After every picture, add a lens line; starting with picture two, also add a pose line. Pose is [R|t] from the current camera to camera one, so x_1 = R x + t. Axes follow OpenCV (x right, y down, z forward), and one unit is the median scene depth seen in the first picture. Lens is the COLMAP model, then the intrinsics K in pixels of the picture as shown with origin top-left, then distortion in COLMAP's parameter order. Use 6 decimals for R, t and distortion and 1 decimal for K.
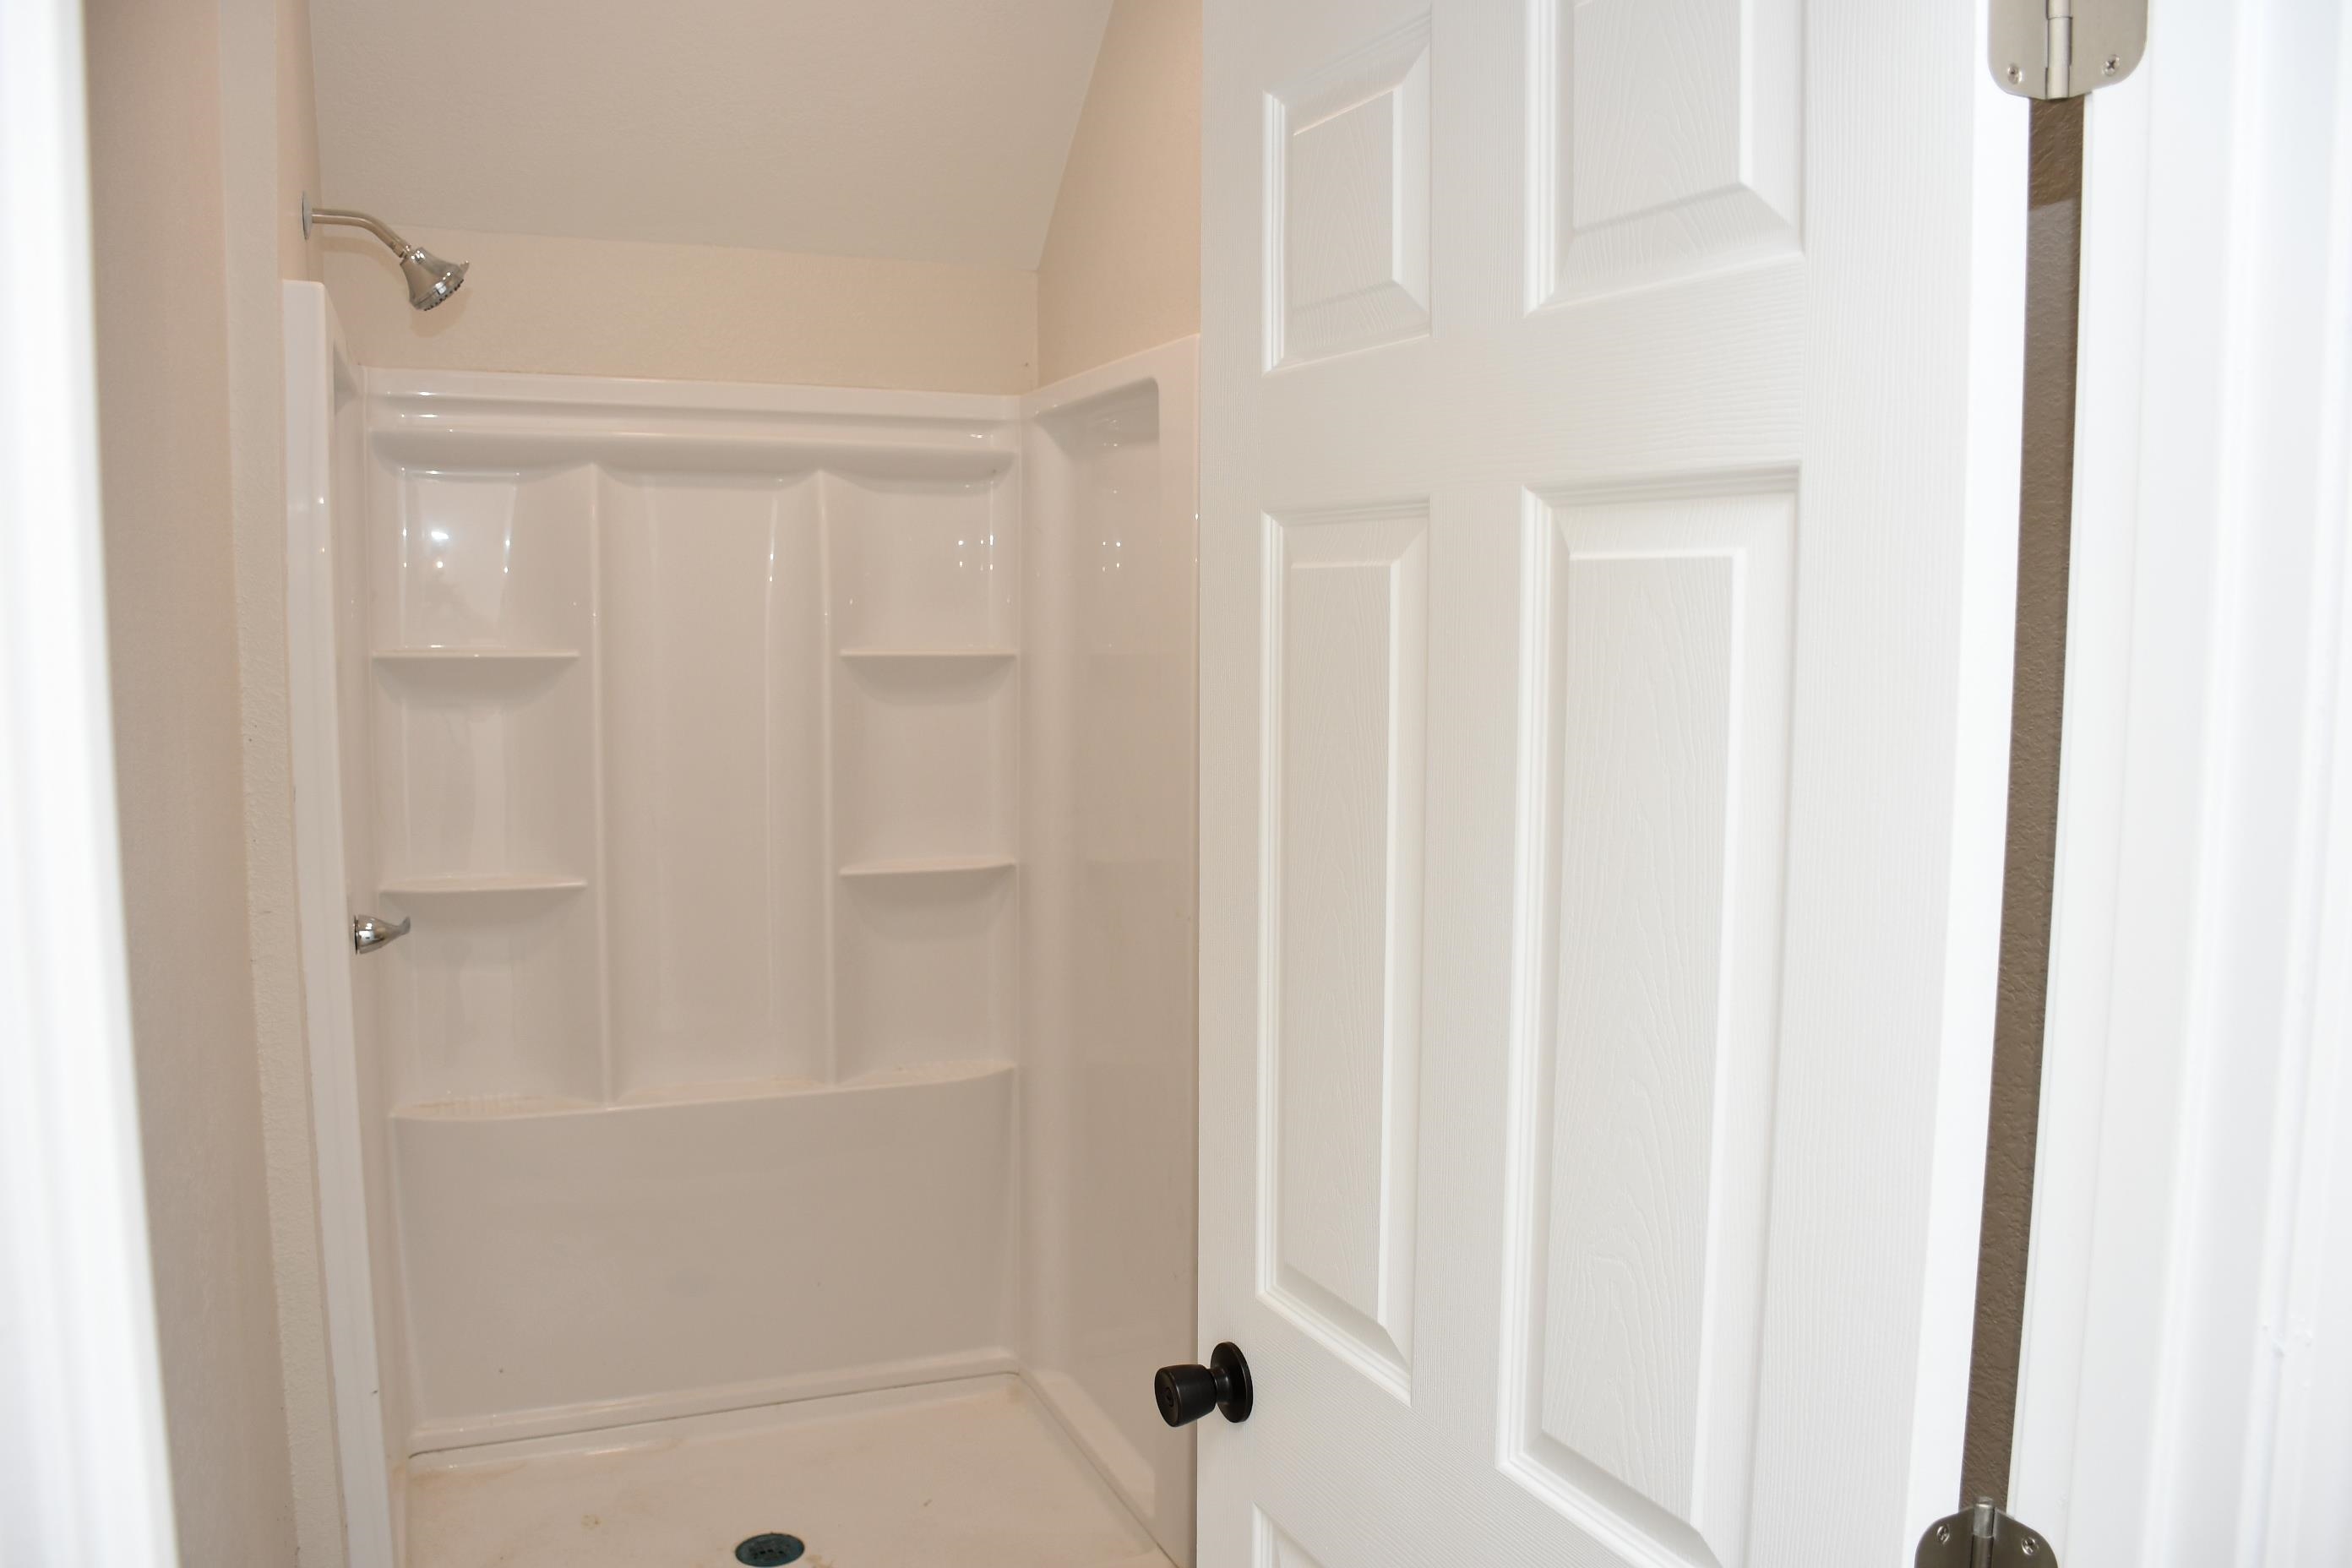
lens RADIAL K [[1832.3, 0, 1172.8], [0, 1832.3, 801.6], [0, 0, 1]] dist [-0.155738, 0.105819]
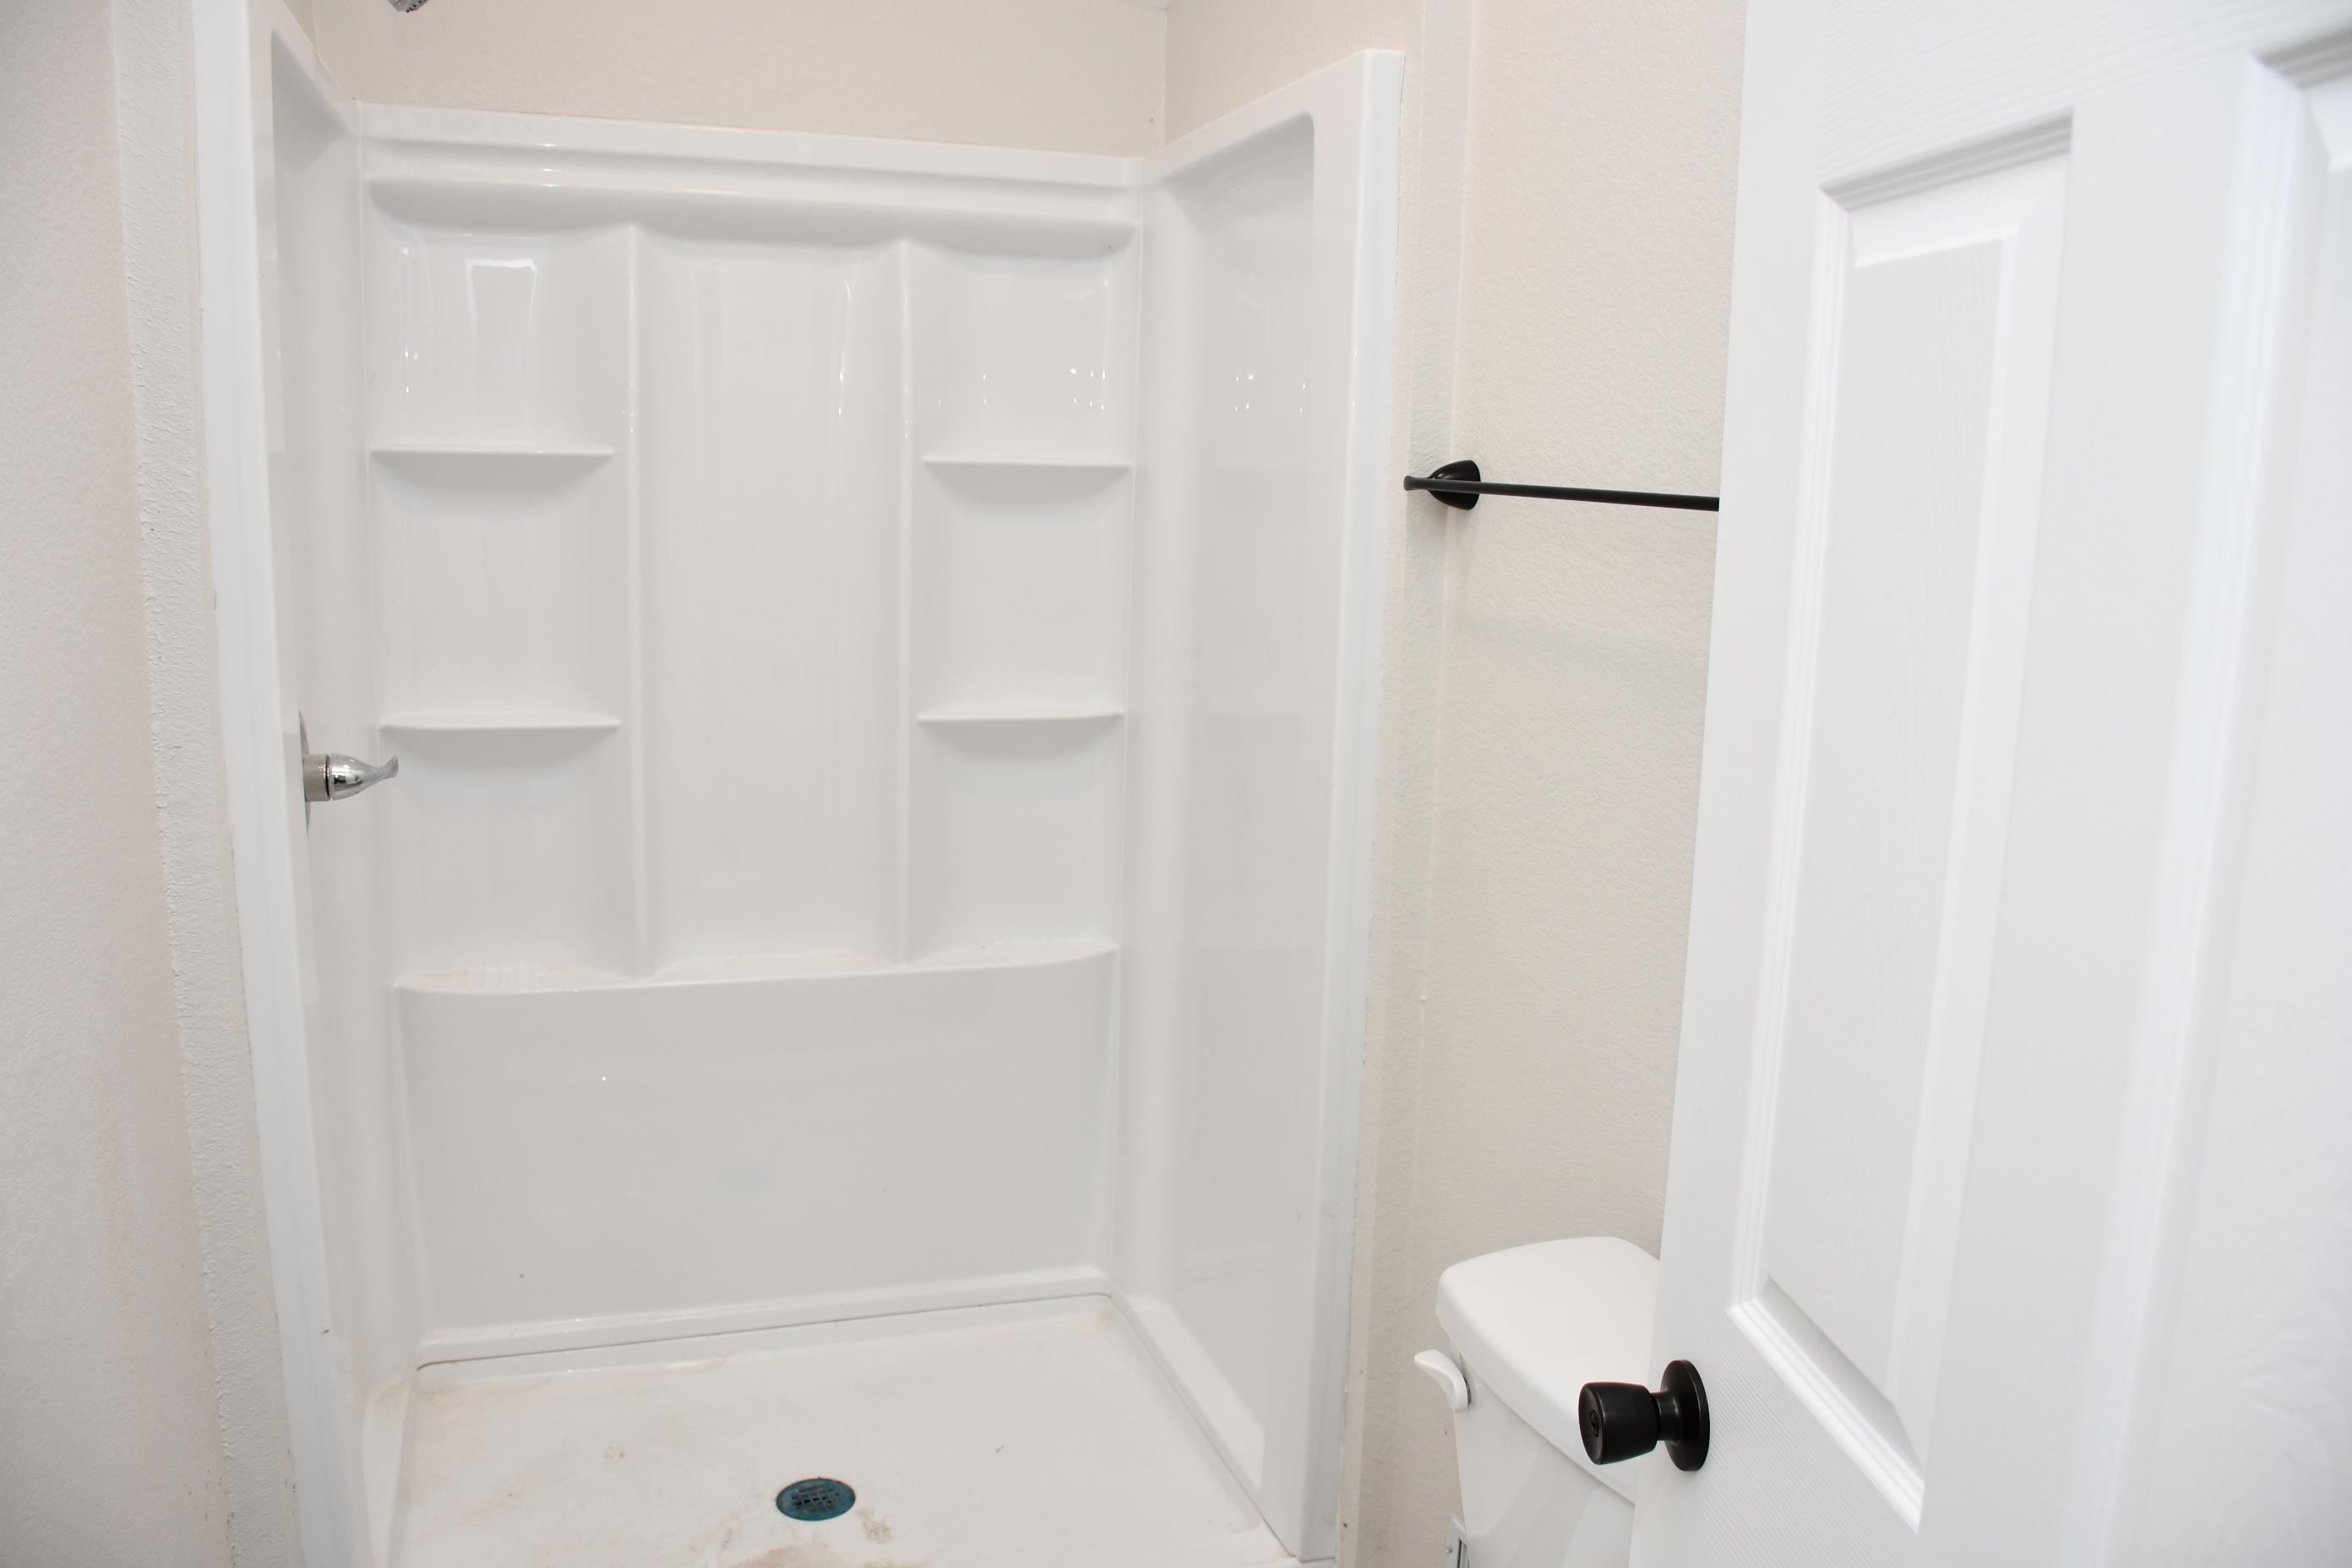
lens RADIAL K [[1832.3, 0, 1172.8], [0, 1832.3, 801.6], [0, 0, 1]] dist [-0.155738, 0.105819]
pose [[0.997554, 0.033124, -0.061552, -0.009940], [-0.028214, 0.996475, 0.079003, 0.007483], [0.063952, -0.077073, 0.994972, 0.159951]]
